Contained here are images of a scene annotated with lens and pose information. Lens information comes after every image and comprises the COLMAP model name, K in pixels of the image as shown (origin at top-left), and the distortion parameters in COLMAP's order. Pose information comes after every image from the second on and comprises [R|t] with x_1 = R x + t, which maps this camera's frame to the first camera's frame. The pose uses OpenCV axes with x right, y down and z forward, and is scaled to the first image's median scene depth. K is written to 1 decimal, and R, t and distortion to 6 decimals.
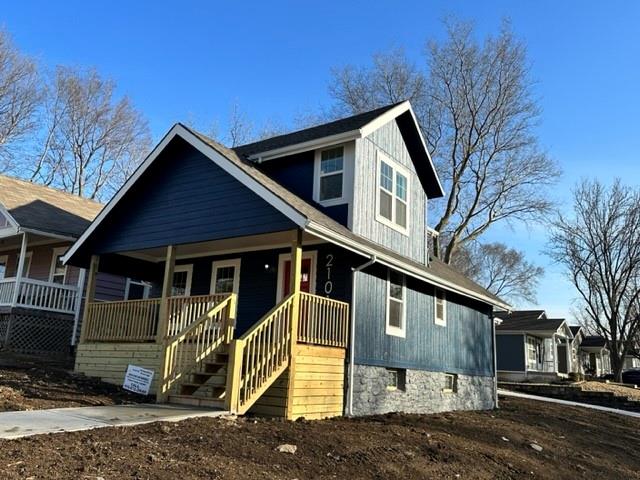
lens RADIAL K [[554.1, 0, 319.8], [0, 554.1, 239.5], [0, 0, 1]] dist [-0.008634, -0.000206]
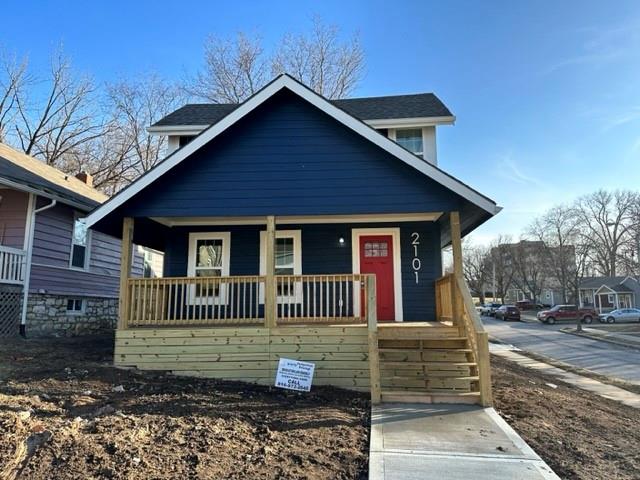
lens RADIAL K [[448.4, 0, 320.3], [0, 448.4, 241.1], [0, 0, 1]] dist [0.047260, -0.042198]
pose [[0.869536, 0.029514, 0.492987, -0.515960], [-0.074528, 0.994623, 0.071908, -0.004847], [-0.488214, -0.099268, 0.867060, 0.317449]]
